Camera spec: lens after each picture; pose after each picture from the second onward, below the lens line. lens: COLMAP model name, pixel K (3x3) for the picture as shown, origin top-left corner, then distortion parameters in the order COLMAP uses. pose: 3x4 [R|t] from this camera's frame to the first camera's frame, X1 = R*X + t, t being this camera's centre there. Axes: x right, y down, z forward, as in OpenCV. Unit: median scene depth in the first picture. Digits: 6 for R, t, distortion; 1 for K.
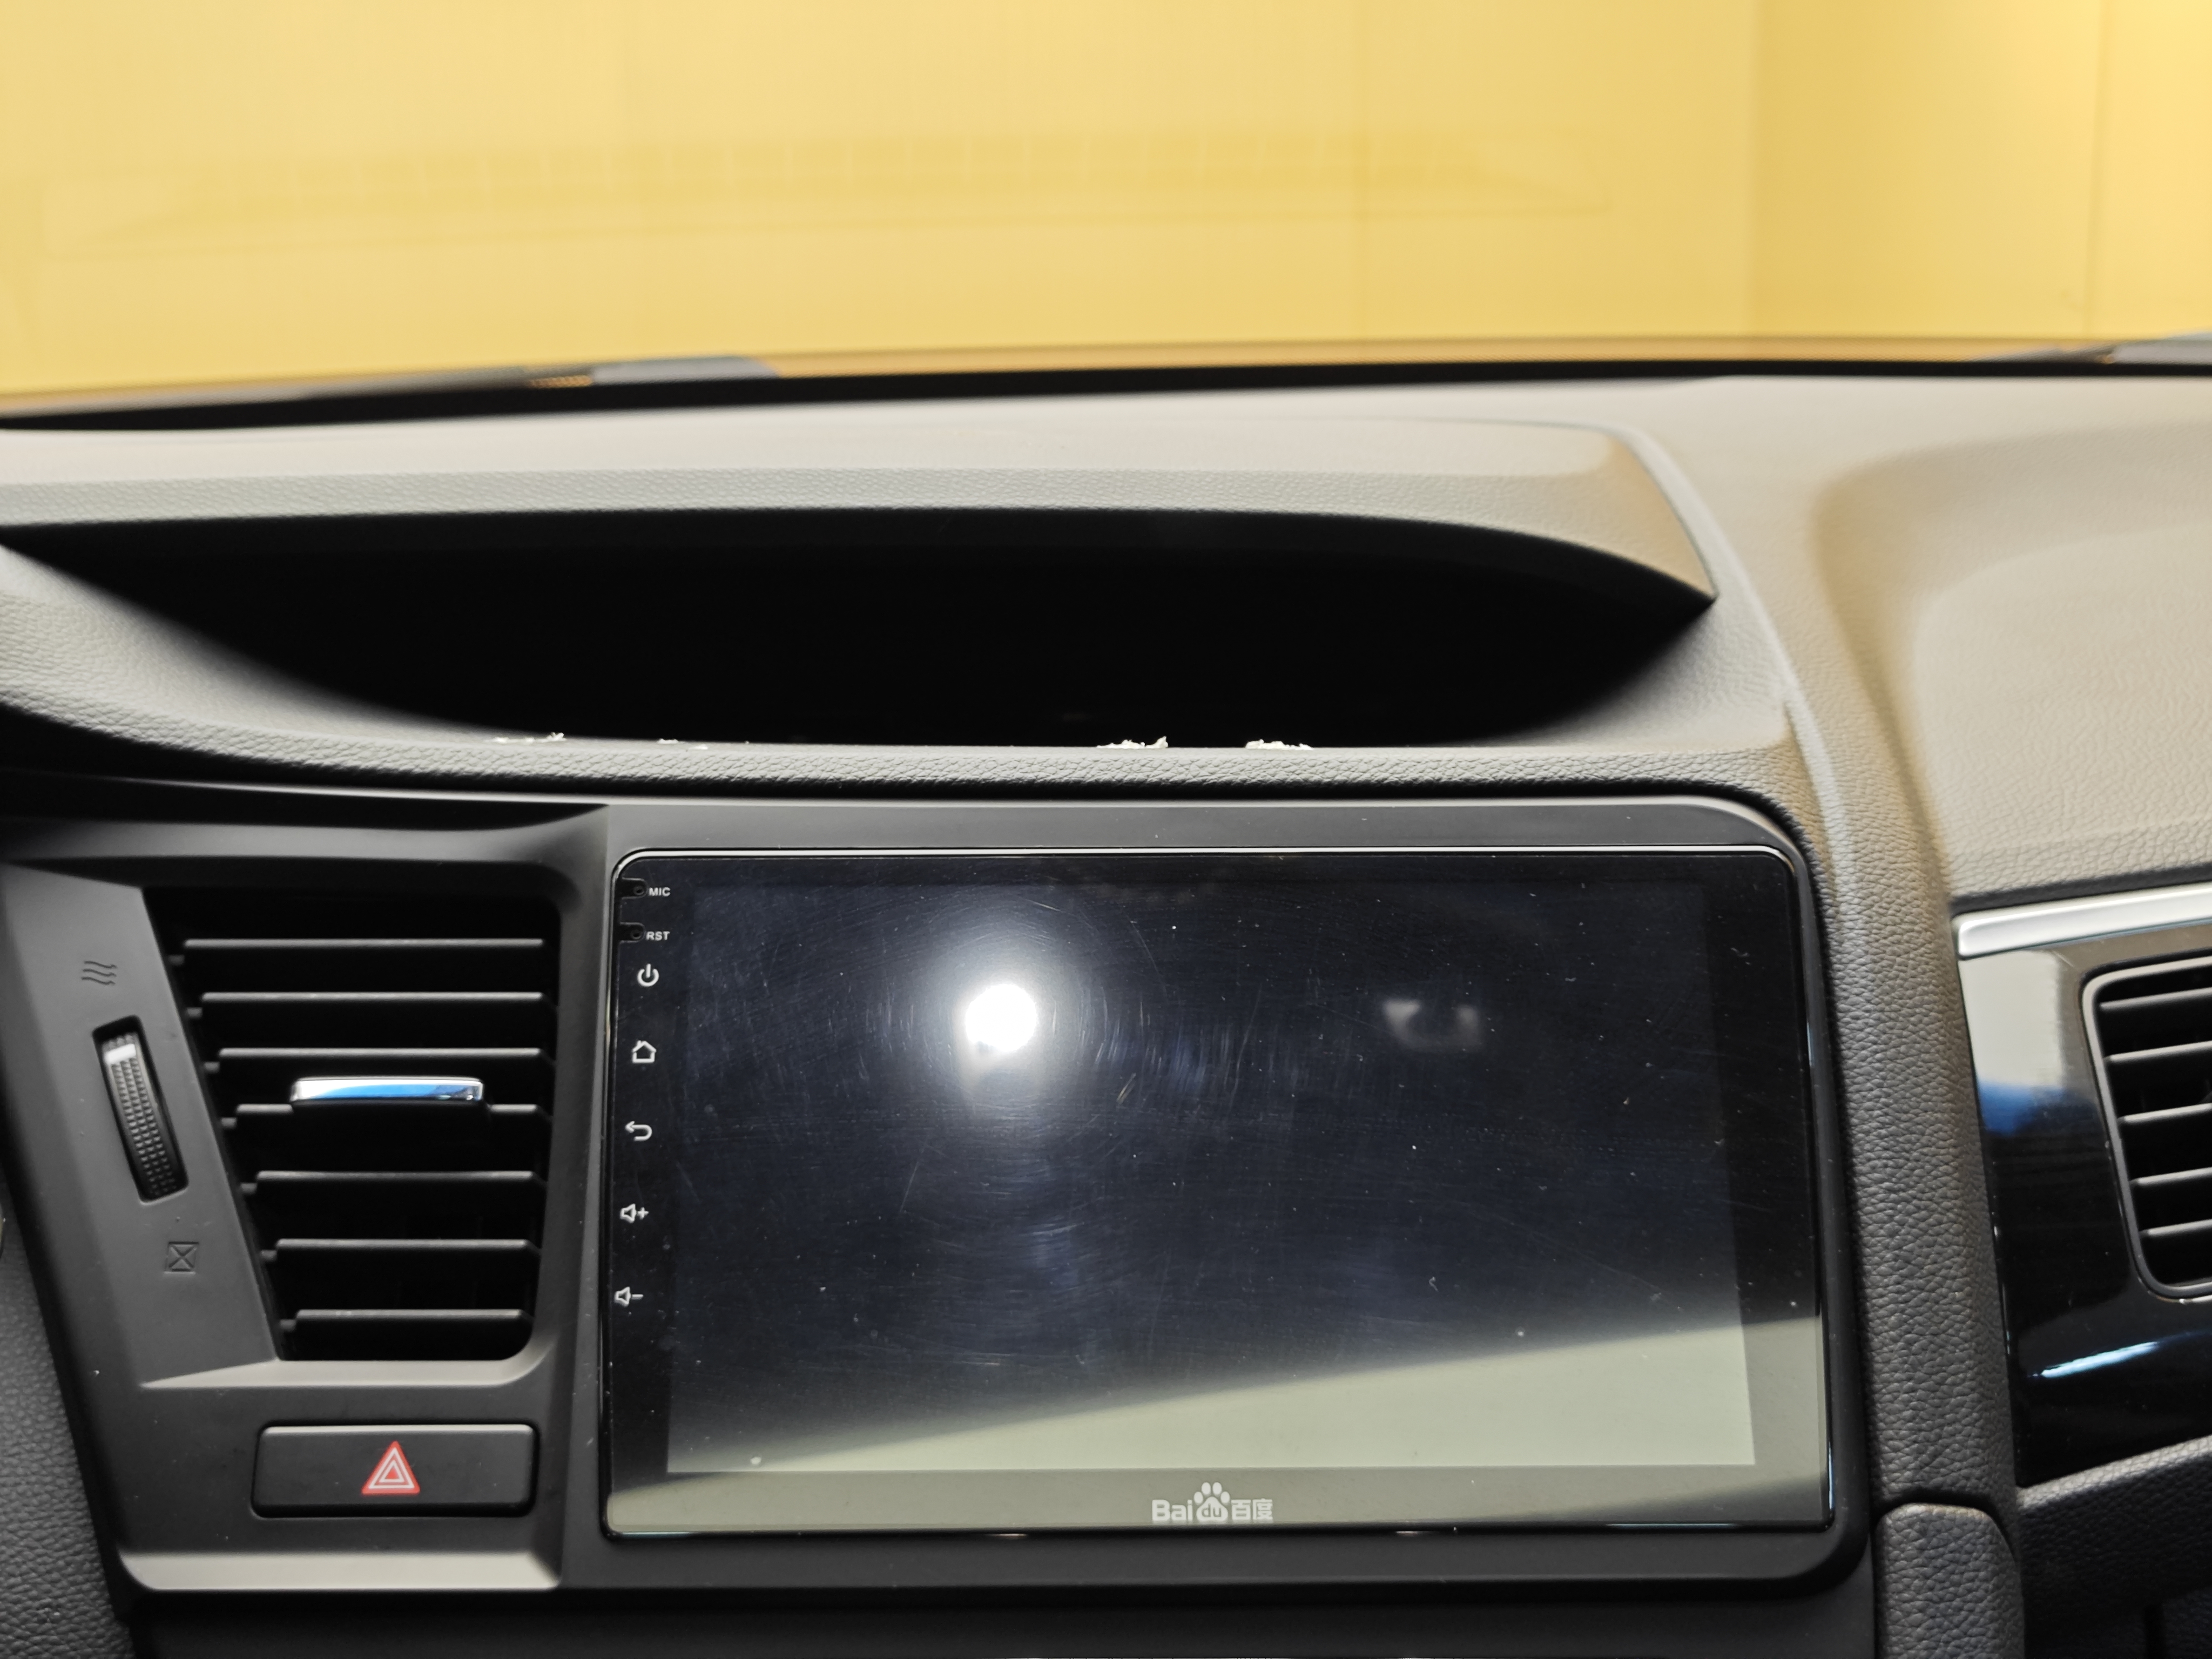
lens RADIAL K [[2982.2, 0, 1132.9], [0, 2982.2, 793.9], [0, 0, 1]] dist [0.021733, 0.000000]
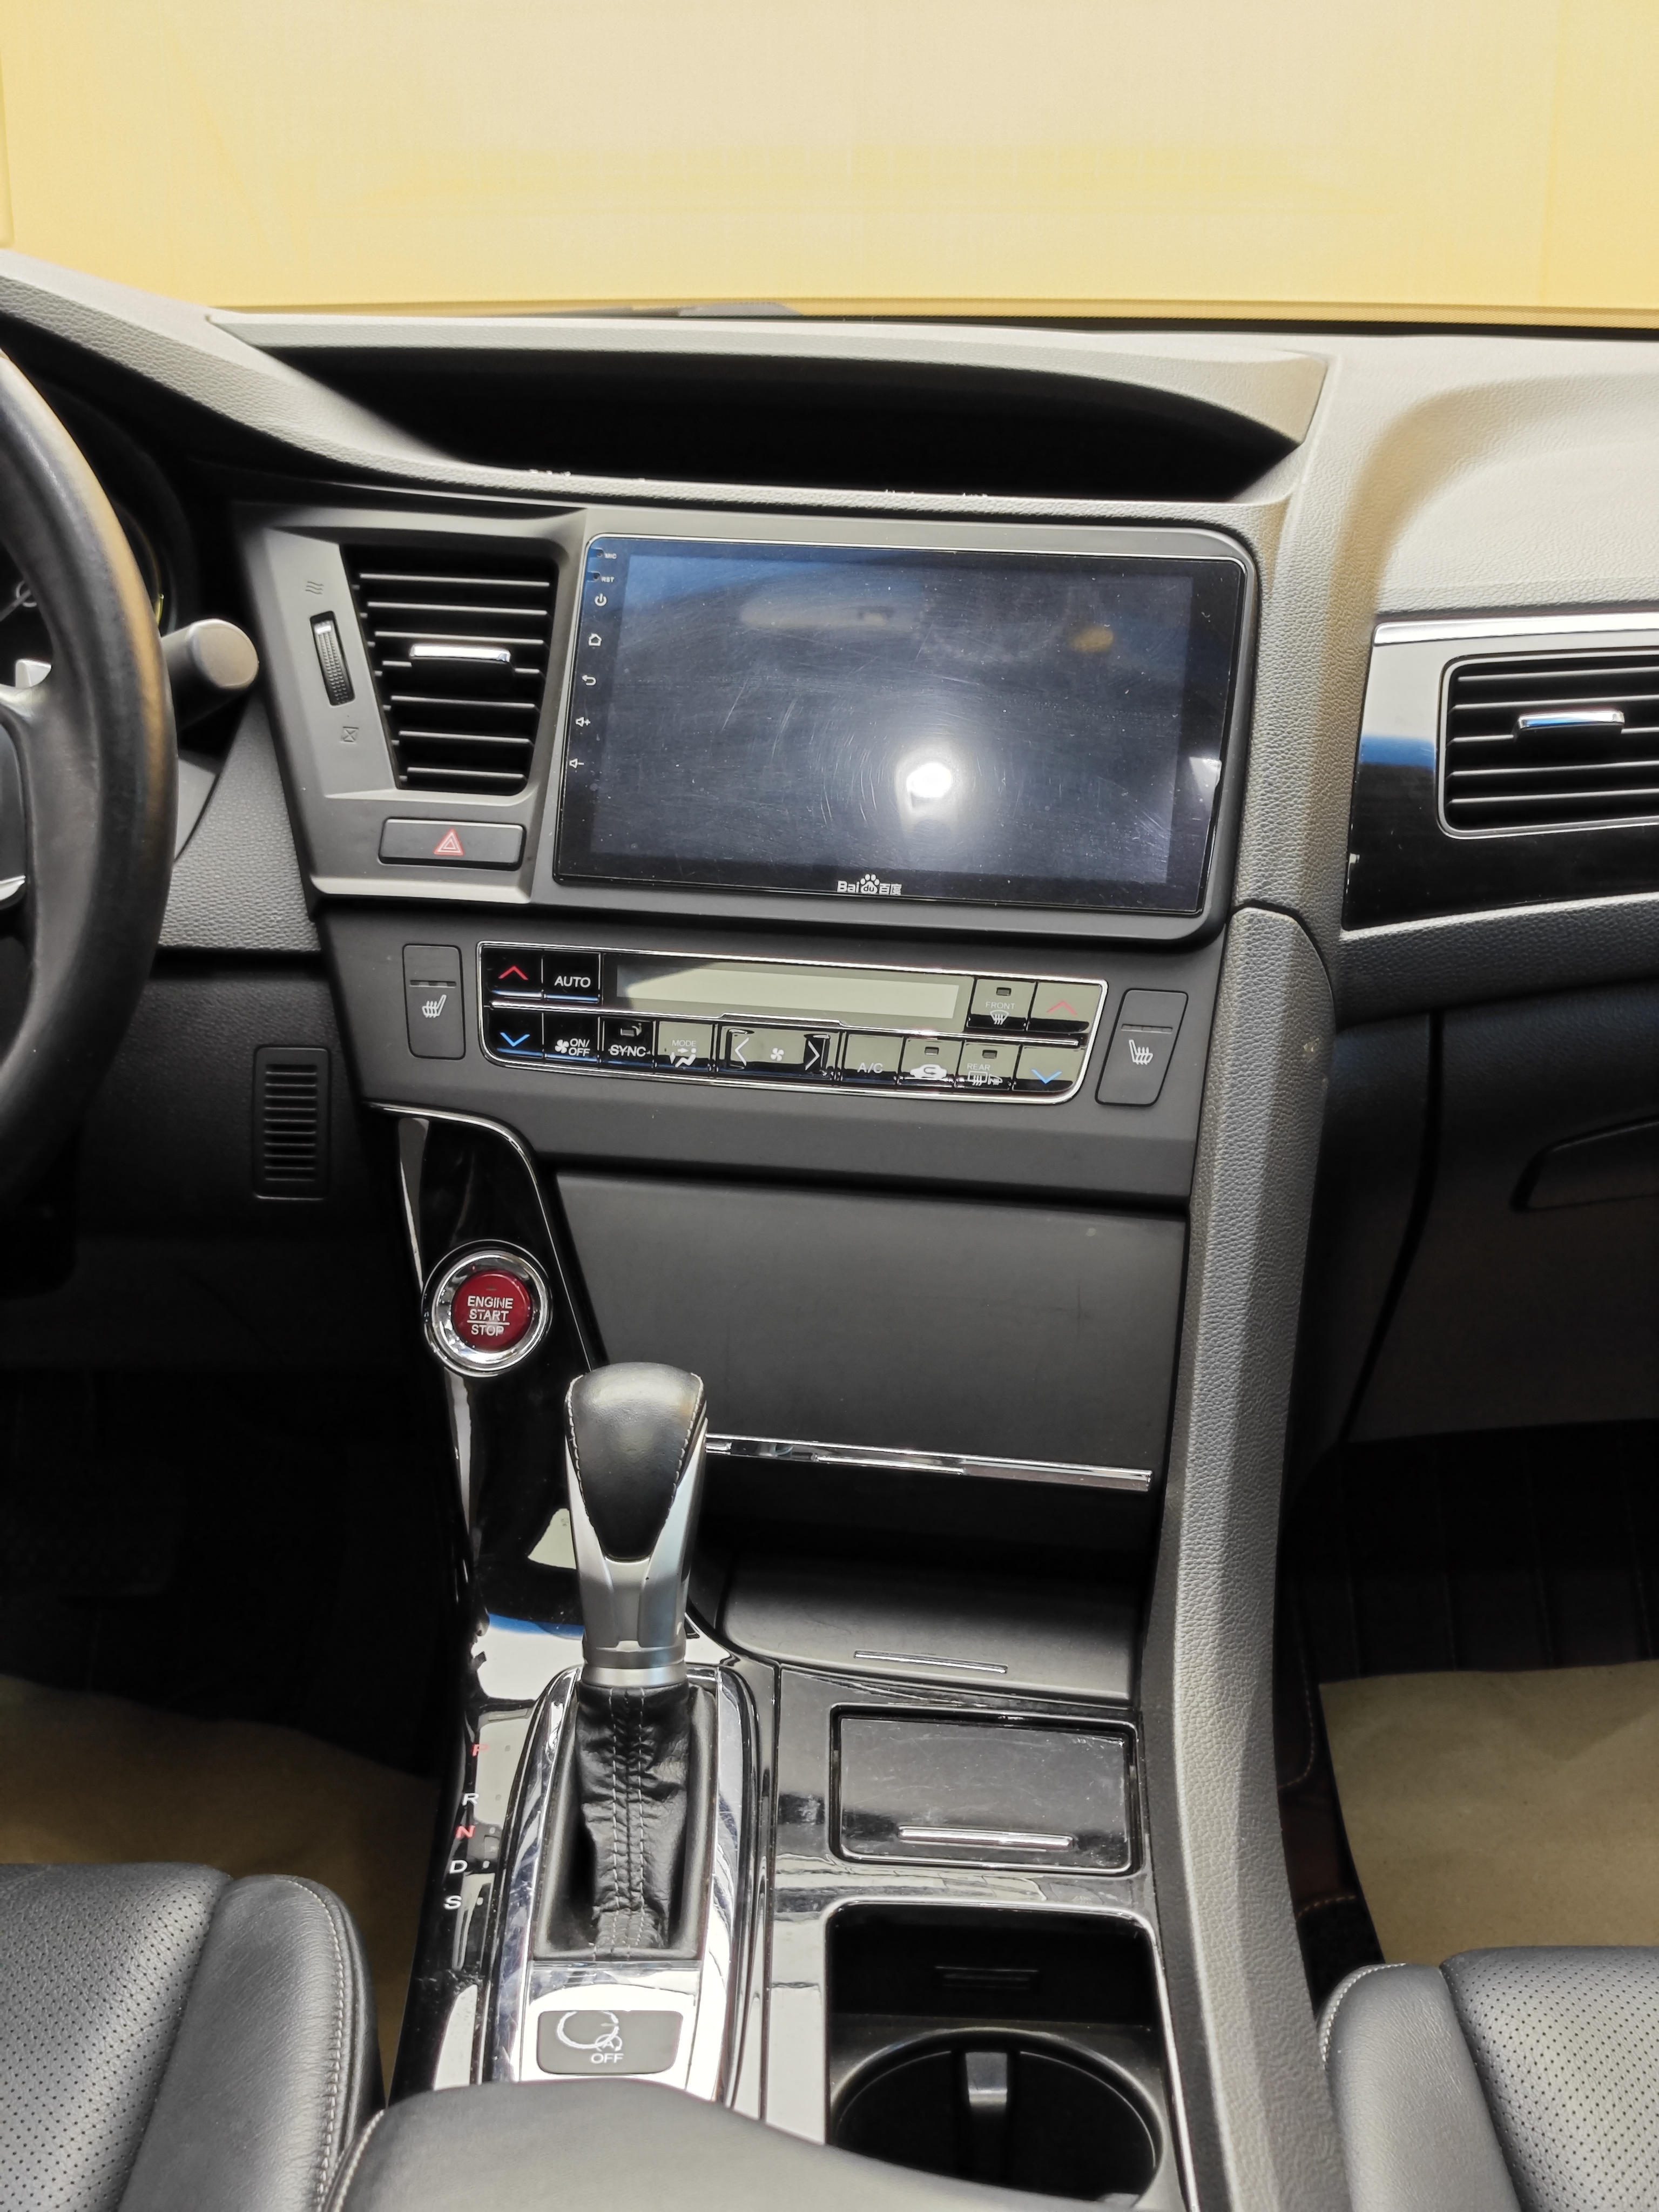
lens RADIAL K [[2982.2, 0, 830.3], [0, 2982.2, 1121.6], [0, 0, 1]] dist [0.021733, 0.000000]
pose [[0.982961, 0.073984, -0.168268, 0.305064], [-0.057808, 0.993398, 0.099085, 0.188373], [0.174488, -0.087670, 0.980749, -0.789955]]
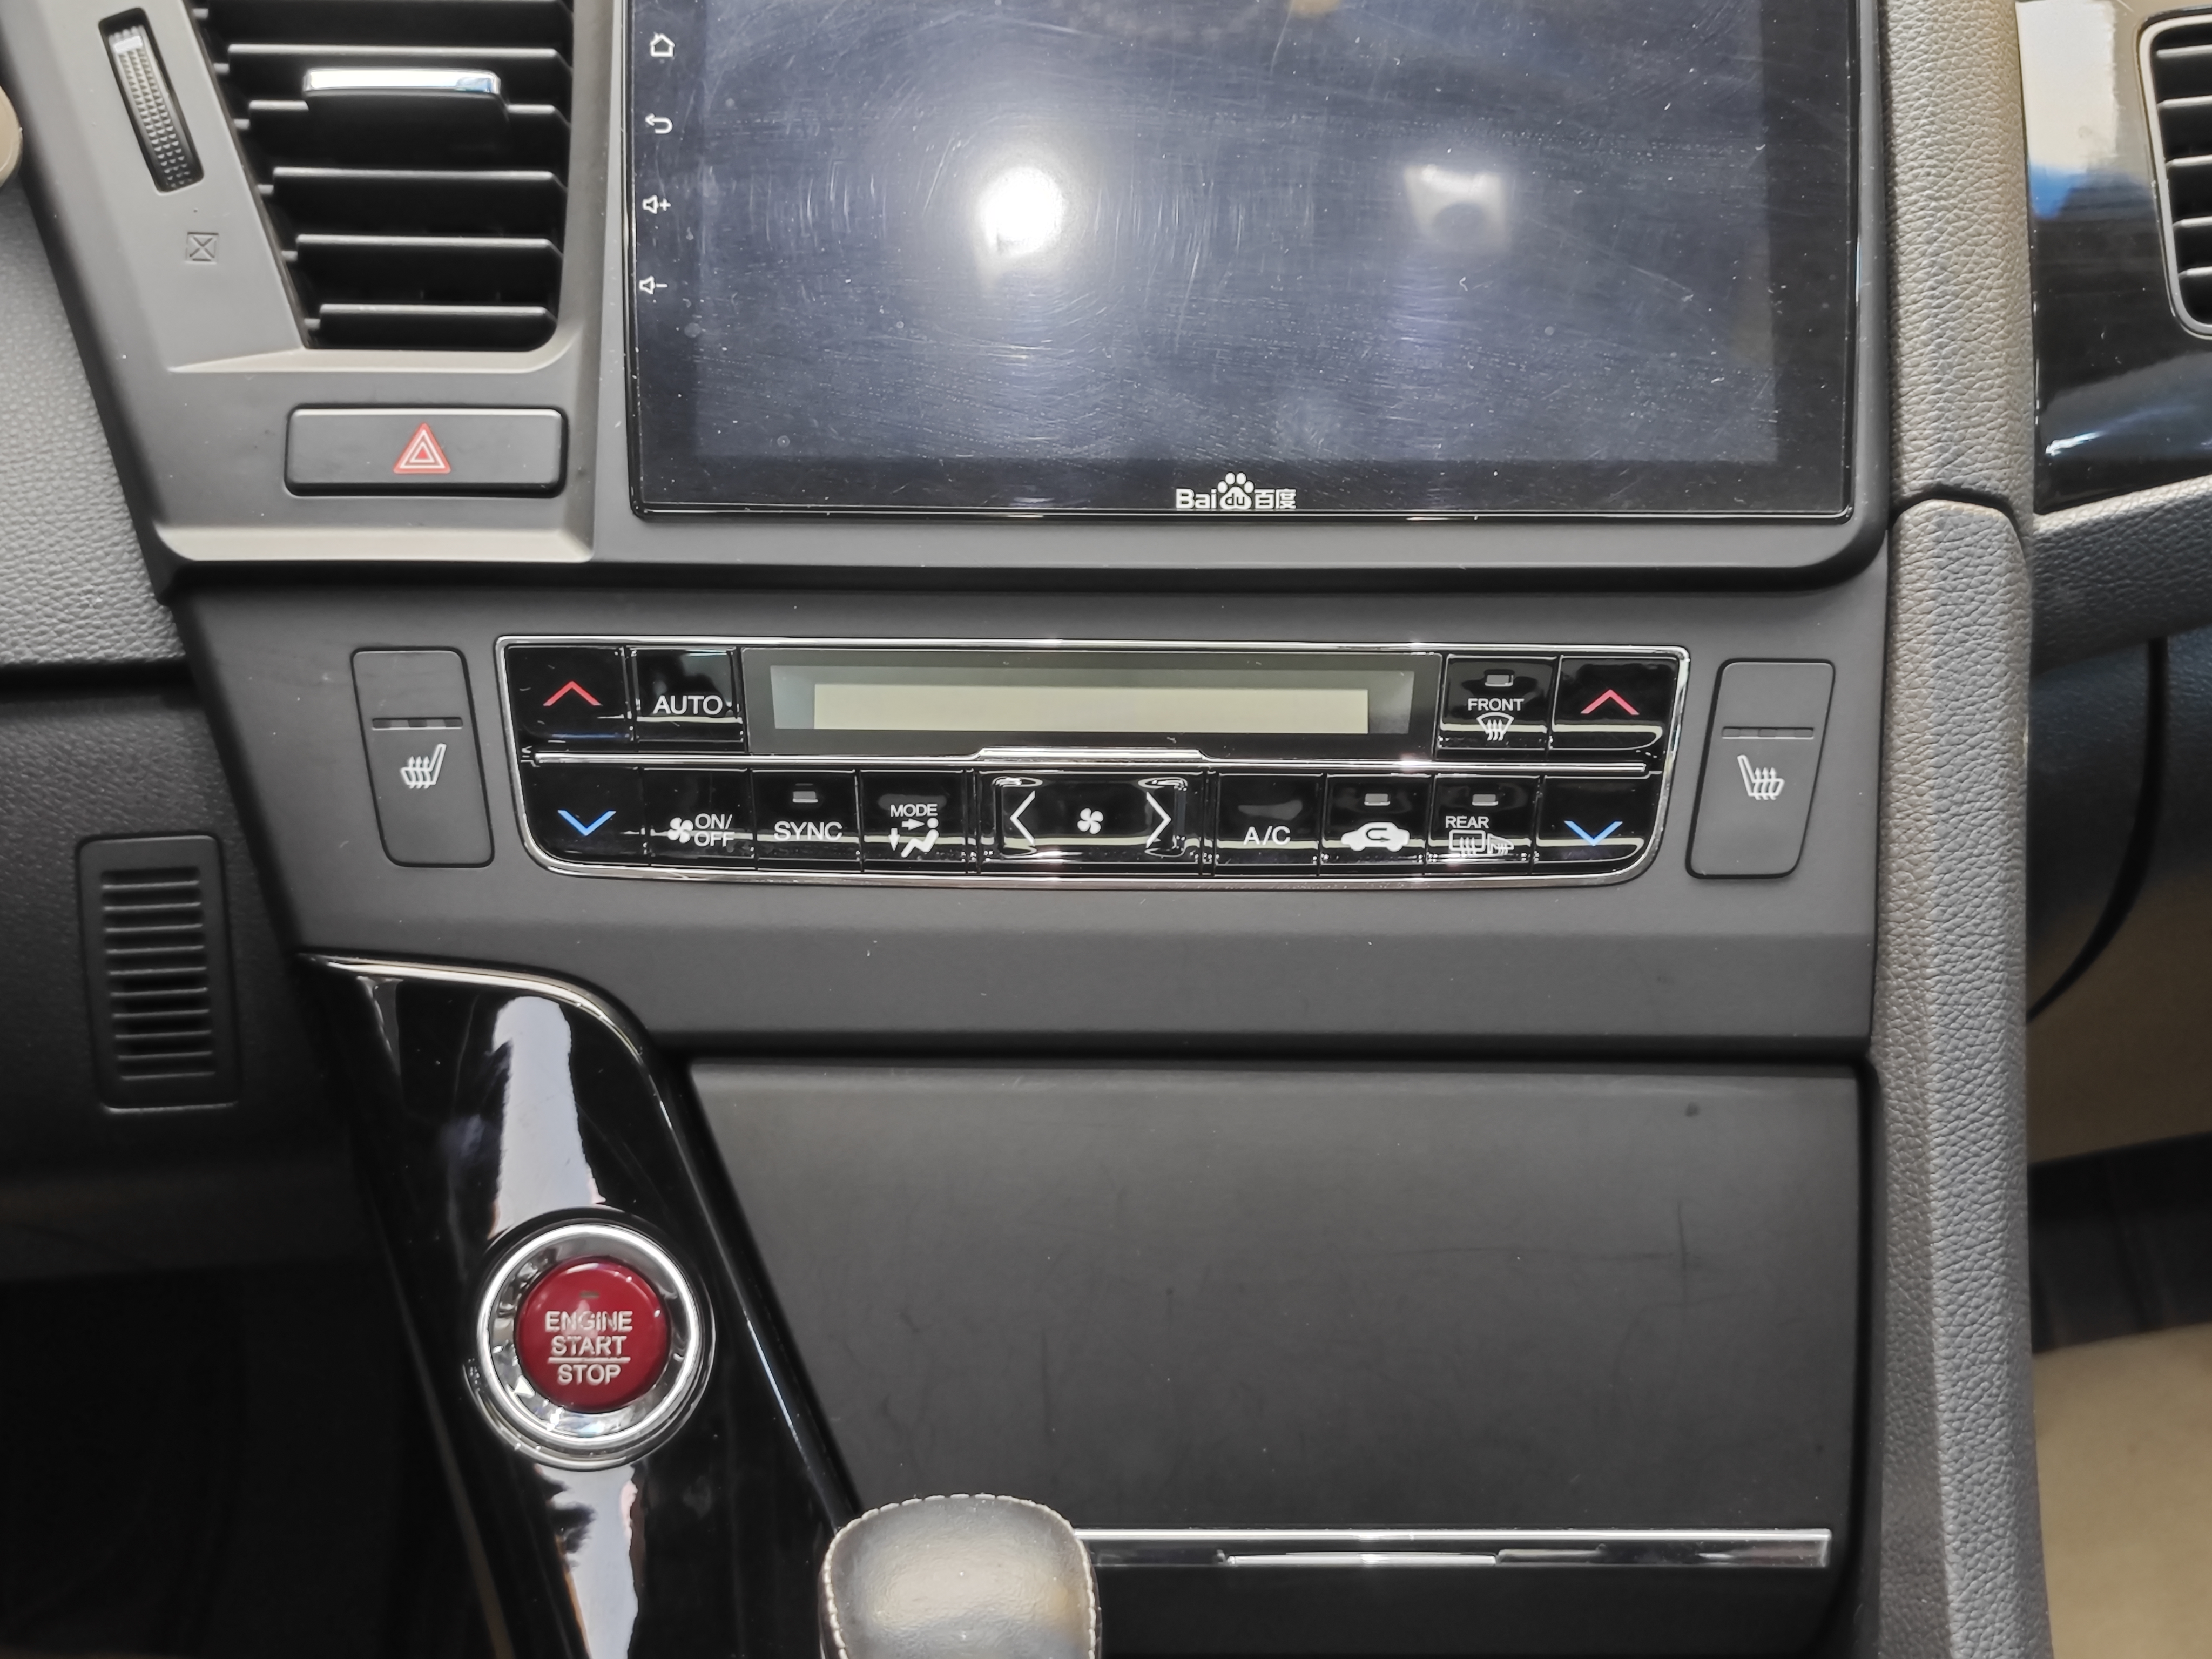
lens RADIAL K [[2982.2, 0, 1113.8], [0, 2982.2, 820.0], [0, 0, 1]] dist [0.021733, 0.000000]
pose [[0.999882, 0.013222, -0.007872, -0.004788], [-0.011342, 0.978972, 0.203681, 0.132129], [0.010399, -0.203568, 0.979006, -0.008504]]
